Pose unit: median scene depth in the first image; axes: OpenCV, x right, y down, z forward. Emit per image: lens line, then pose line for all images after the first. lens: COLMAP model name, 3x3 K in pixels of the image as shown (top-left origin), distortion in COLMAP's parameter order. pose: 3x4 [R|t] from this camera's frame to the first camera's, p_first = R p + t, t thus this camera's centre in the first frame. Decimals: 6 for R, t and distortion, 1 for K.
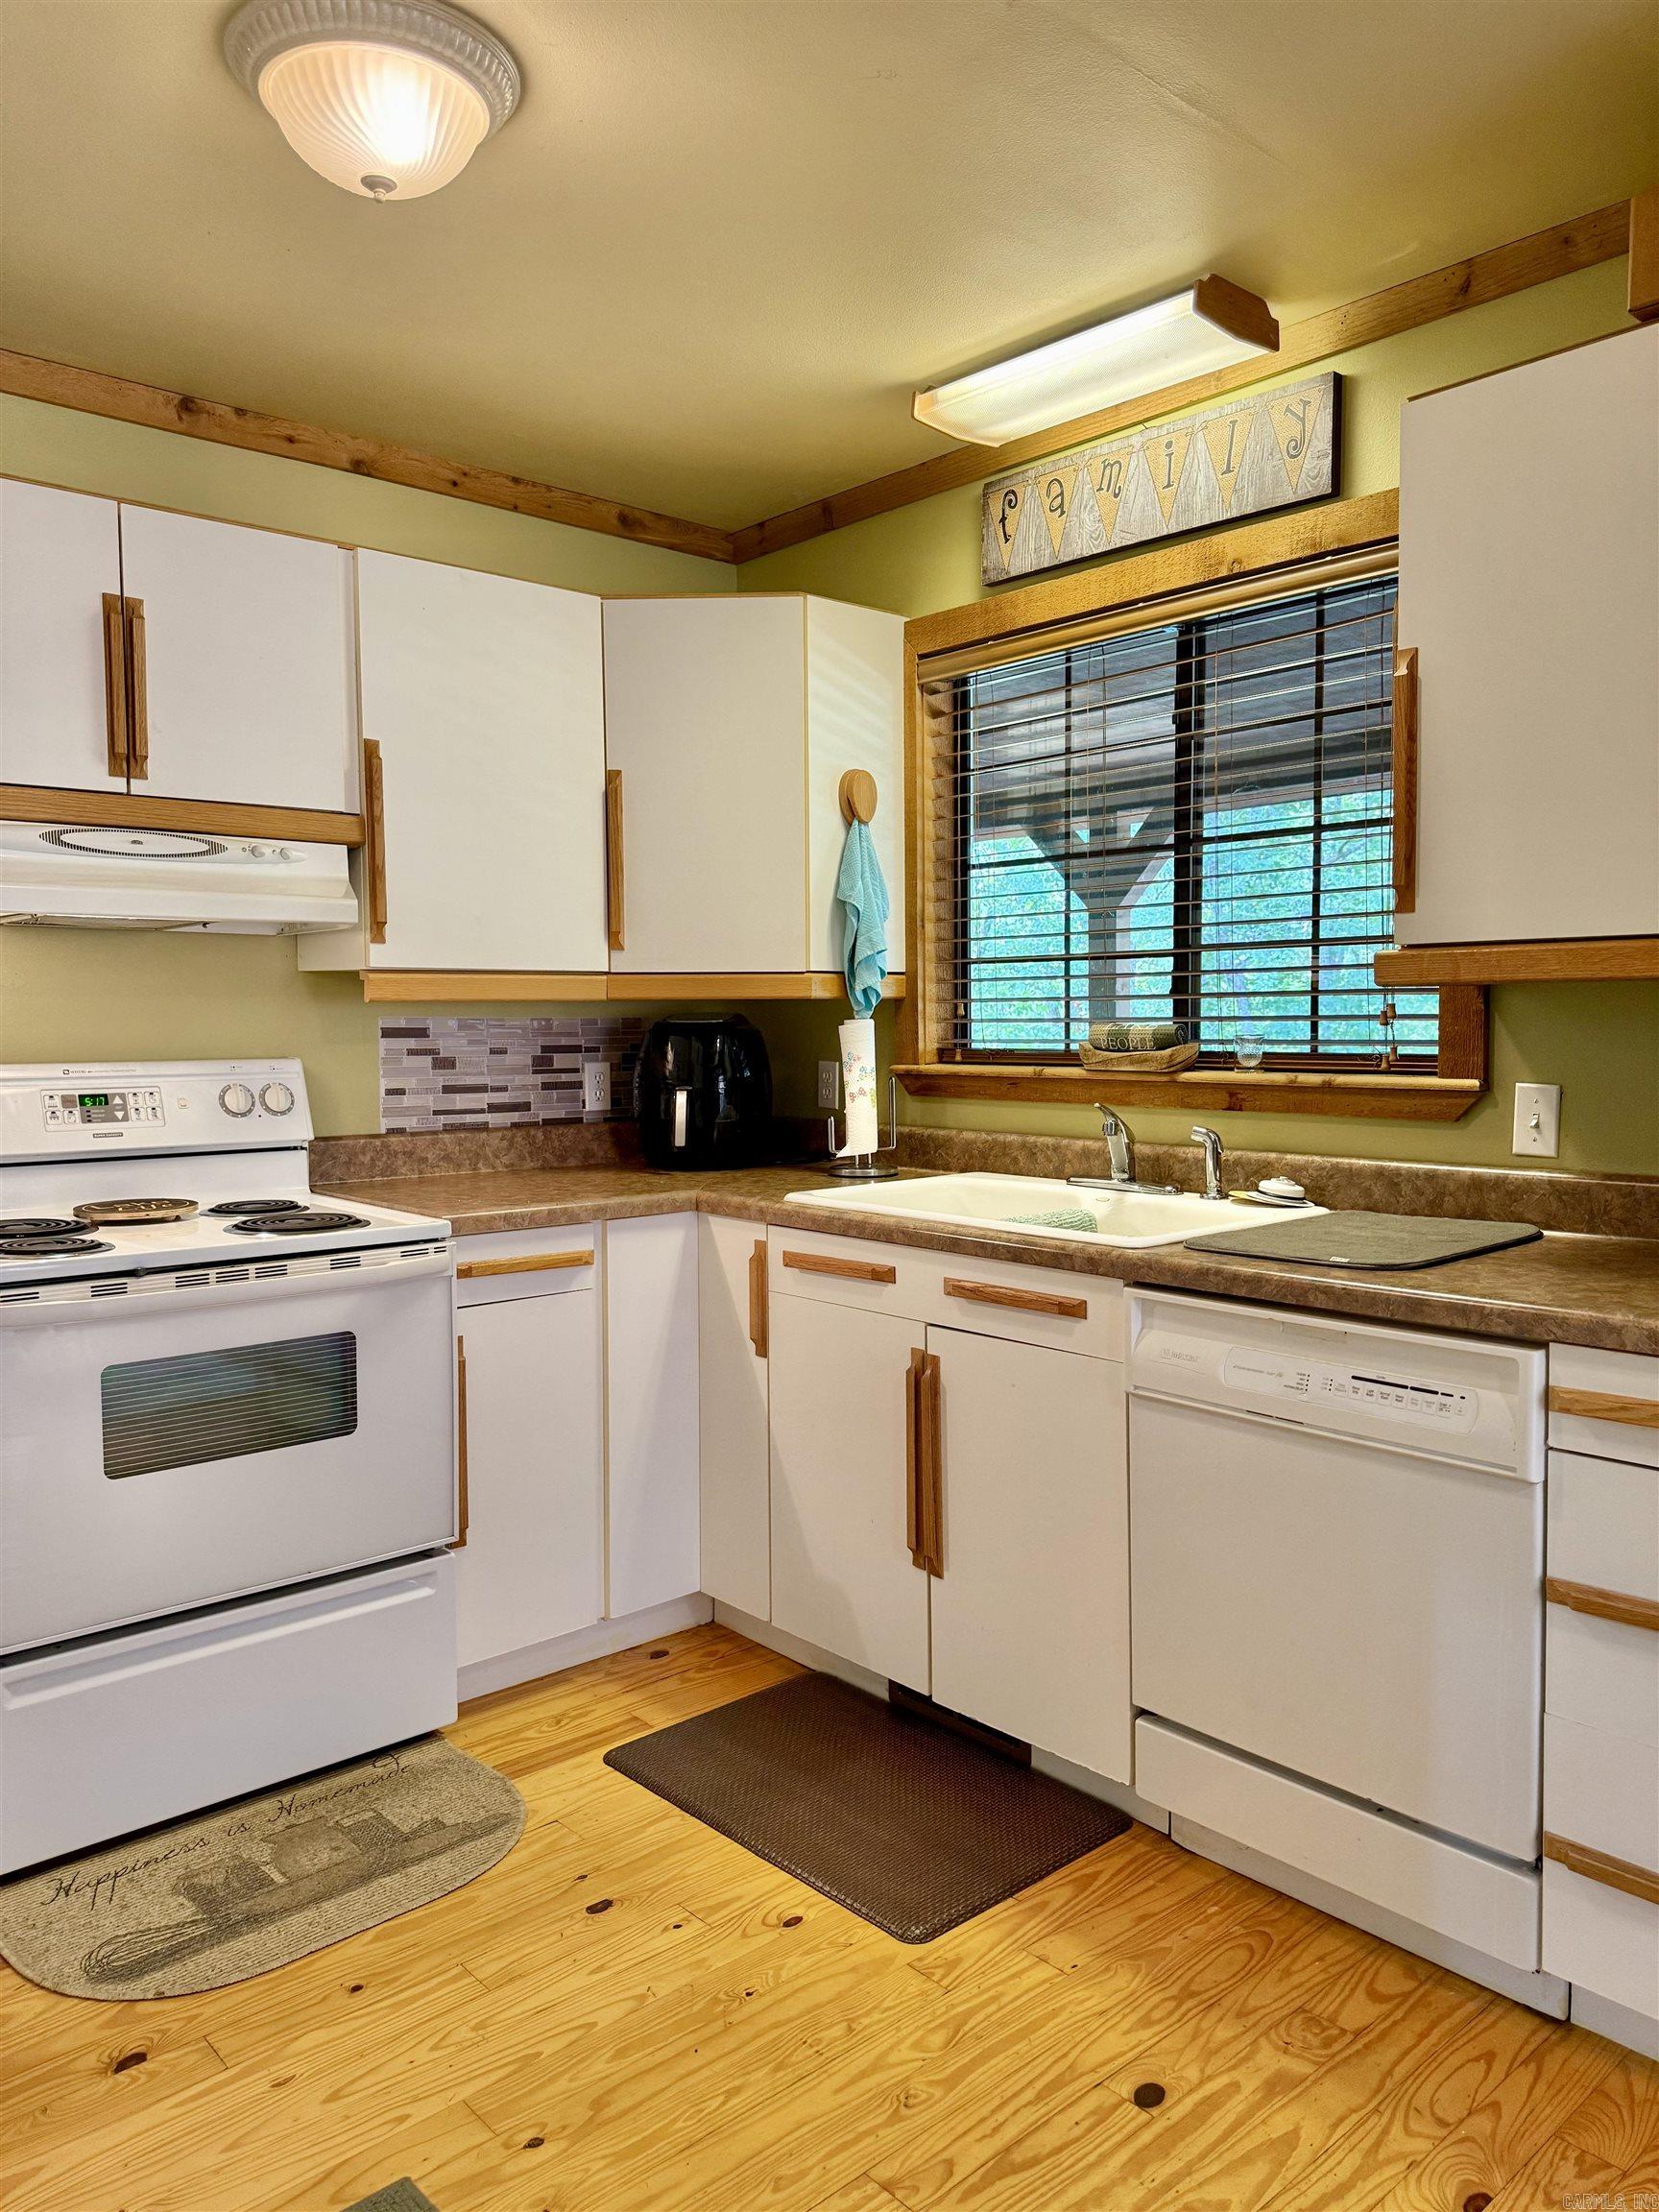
lens RADIAL K [[1568.6, 0, 835.2], [0, 1568.6, 1118.4], [0, 0, 1]] dist [0.075791, -0.096813]
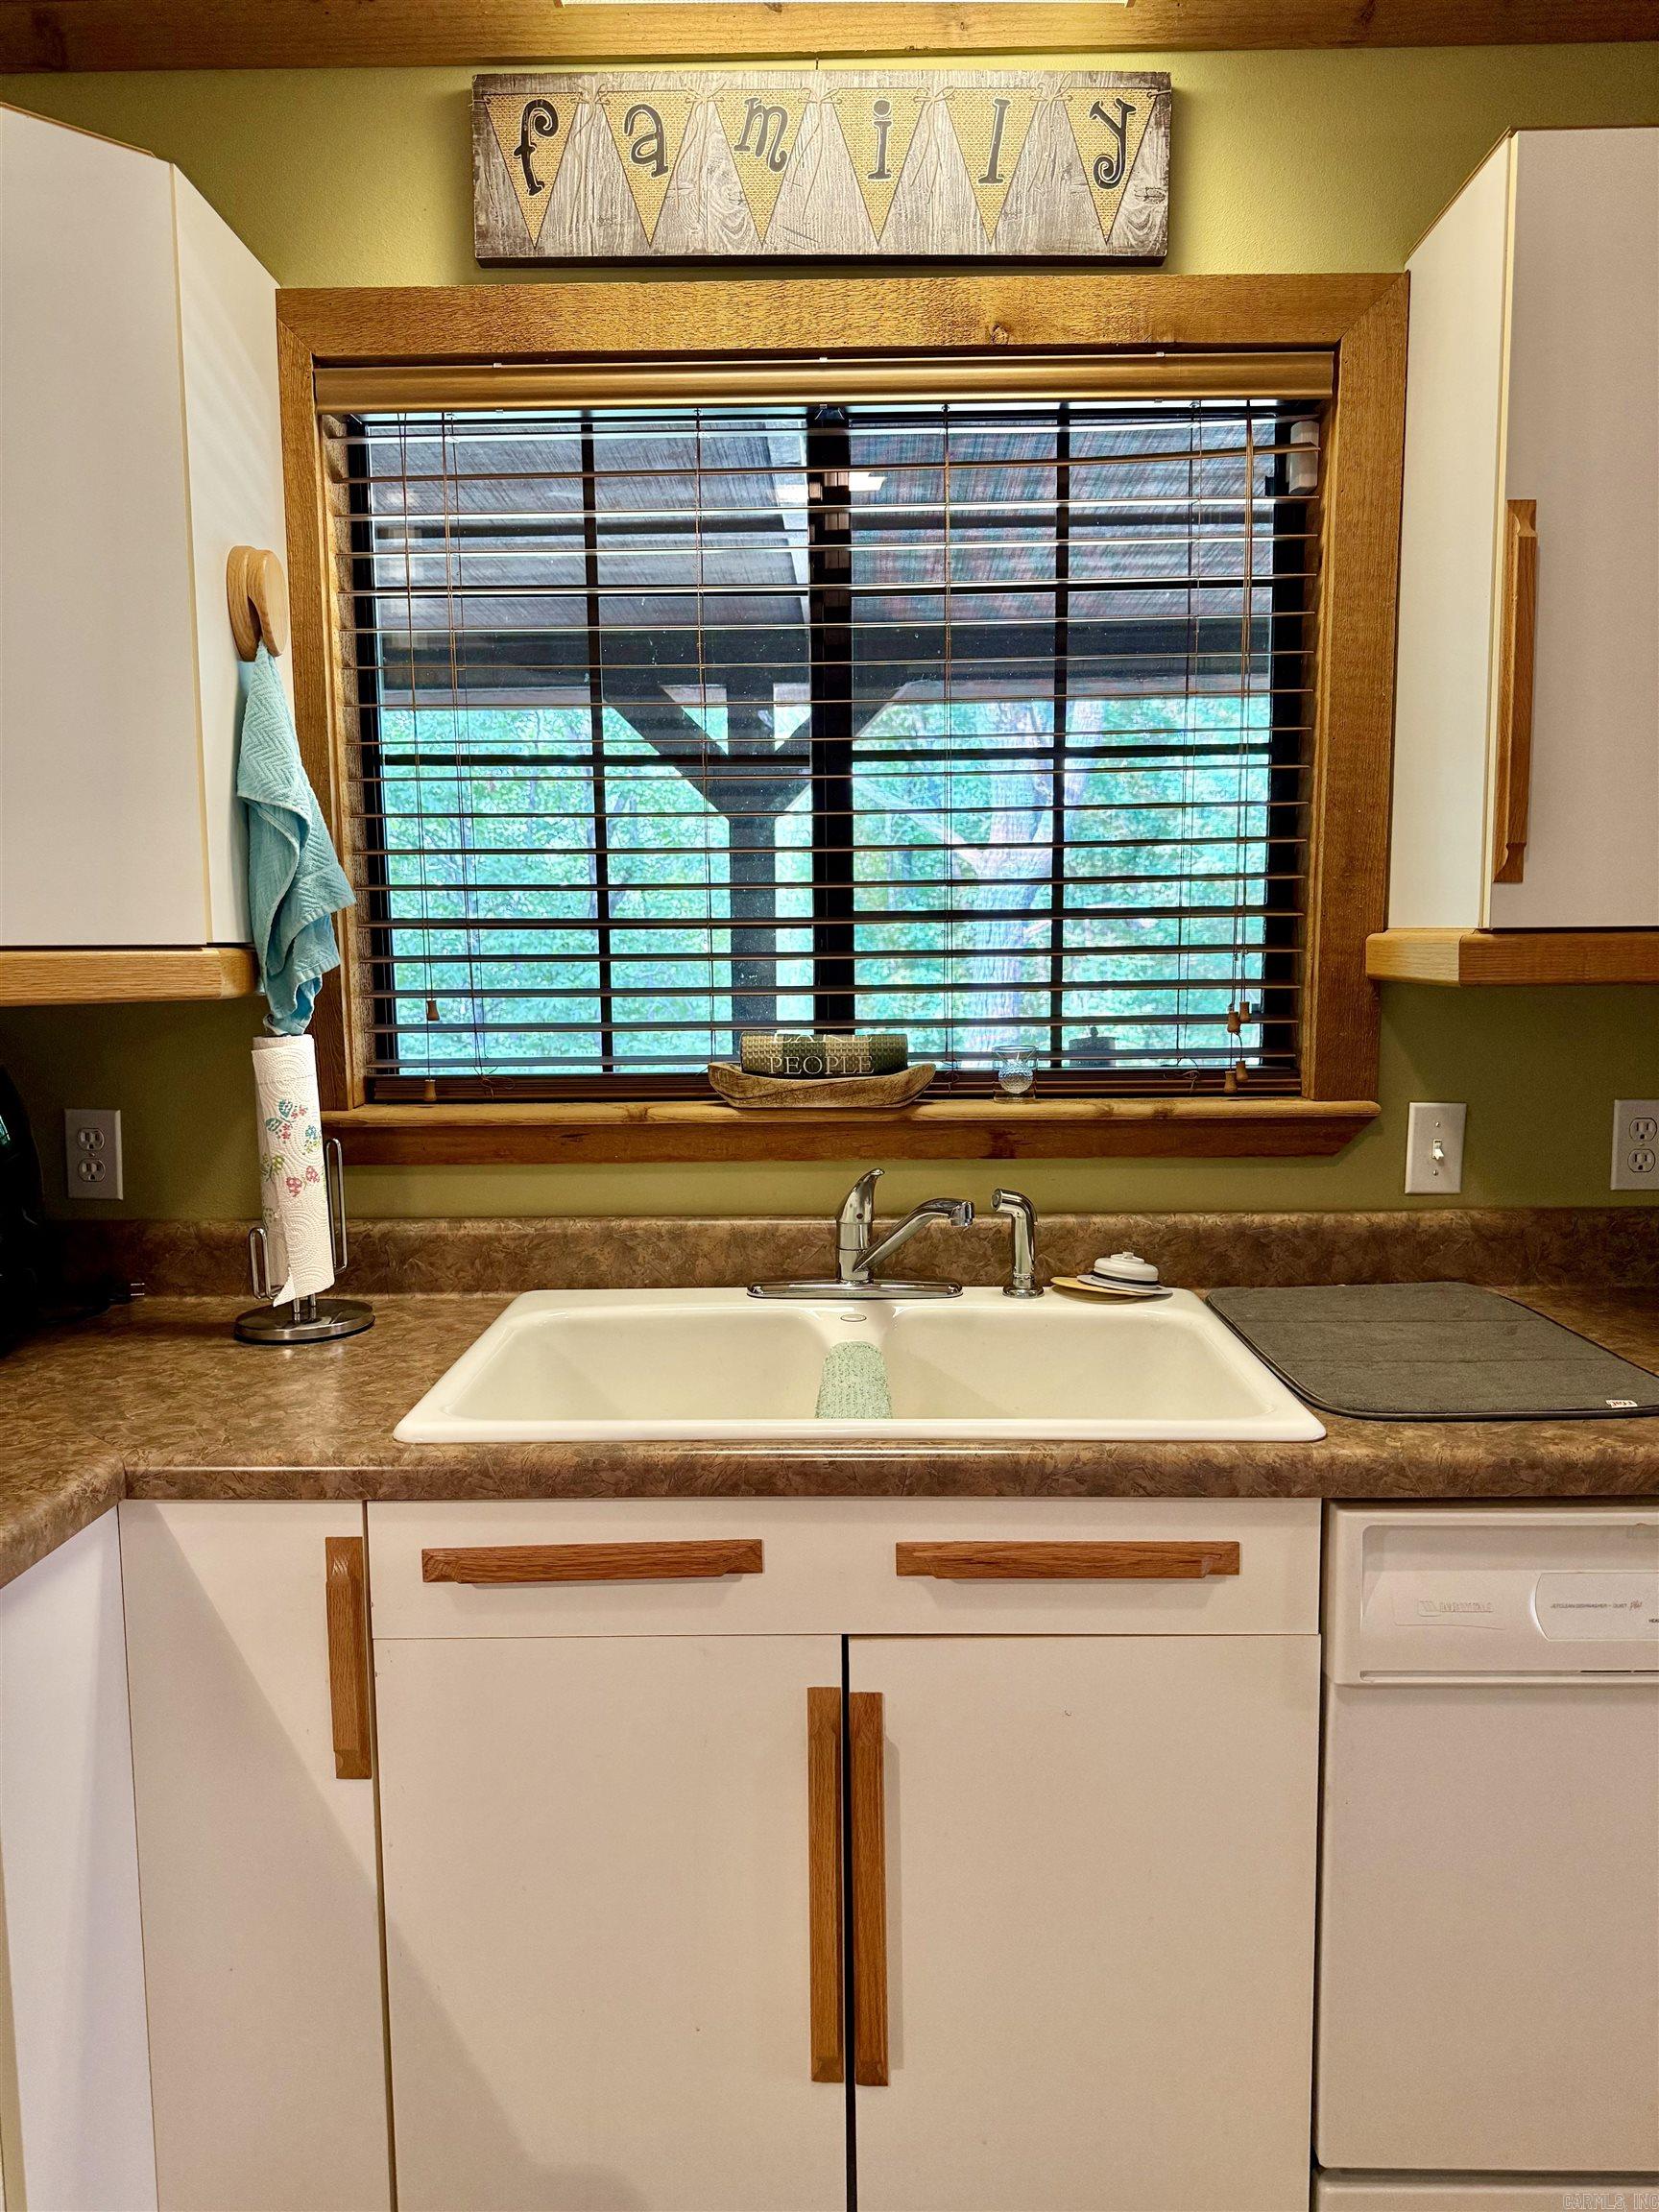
lens RADIAL K [[1505.2, 0, 808.0], [0, 1505.2, 1102.4], [0, 0, 1]] dist [0.090600, -0.101176]
pose [[0.679481, -0.065075, 0.730801, -0.276653], [0.055105, 0.997772, 0.037613, -0.057949], [-0.731621, 0.014714, 0.681553, 0.615126]]
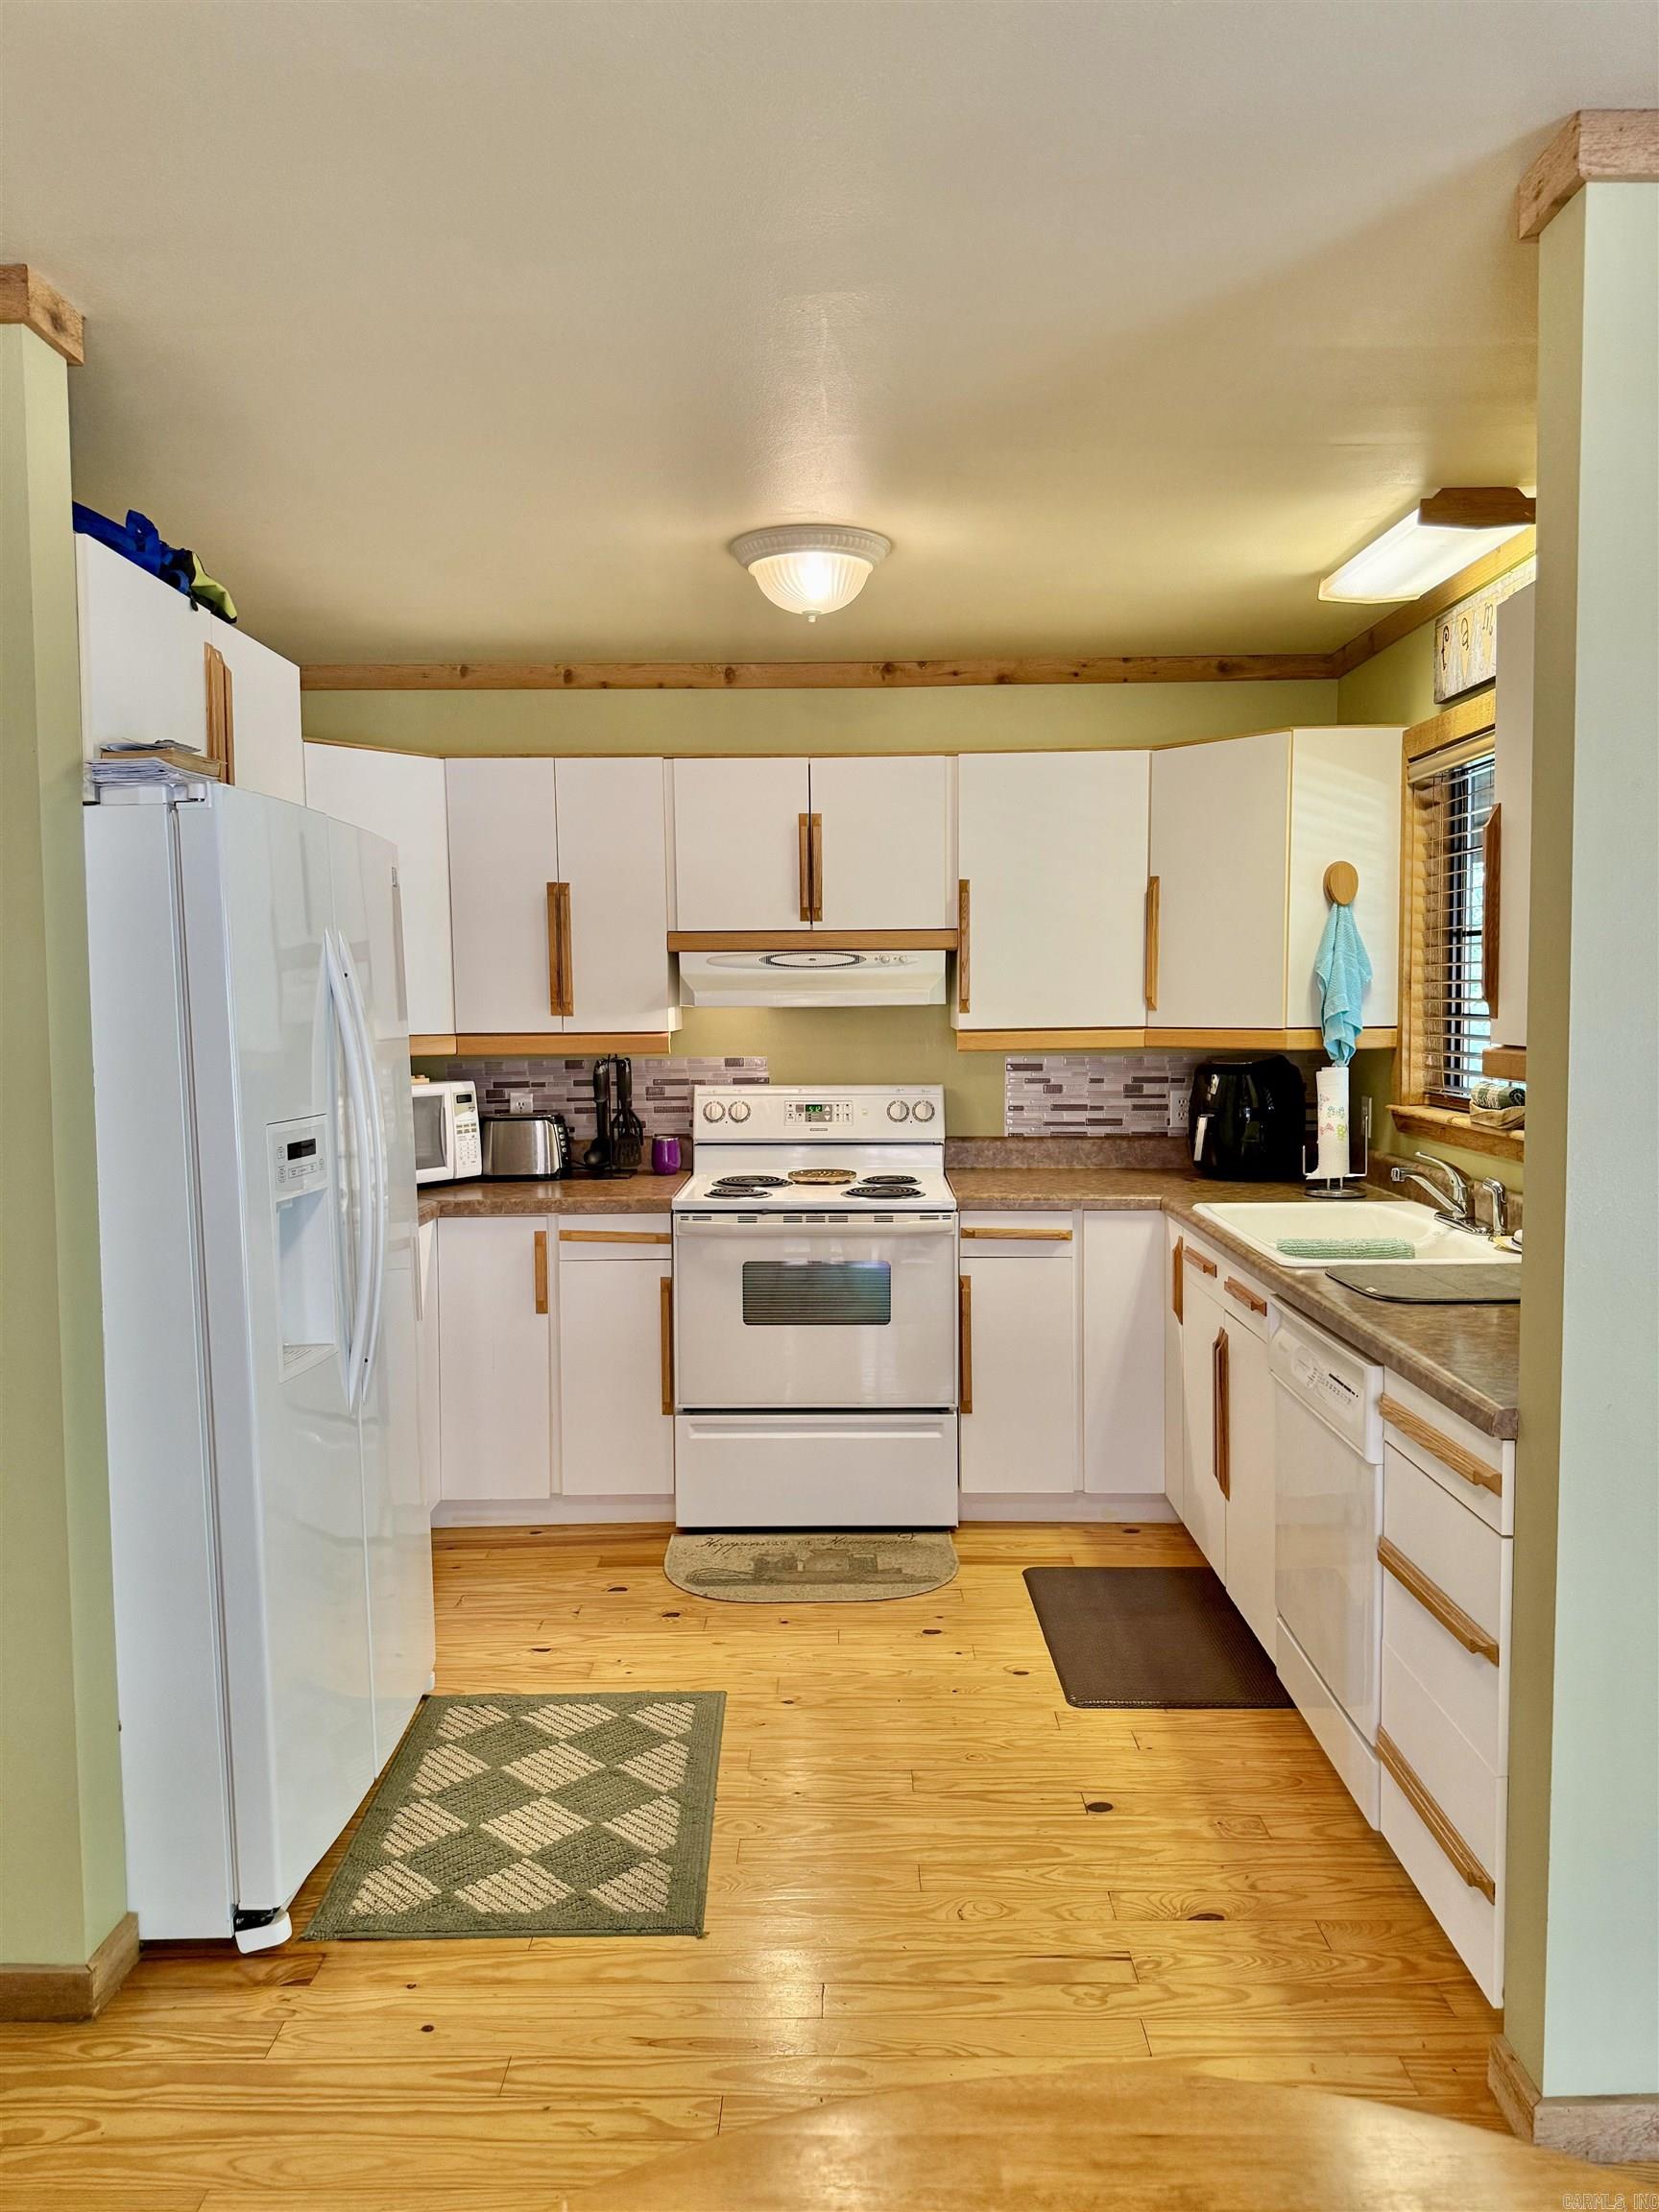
lens RADIAL K [[1558.0, 0, 830.1], [0, 1558.0, 1126.2], [0, 0, 1]] dist [0.115264, -0.194996]
pose [[0.737718, 0.057016, -0.672697, 0.640886], [-0.039872, 0.998368, 0.040893, -0.059892], [0.673931, -0.003346, 0.738787, -0.192836]]
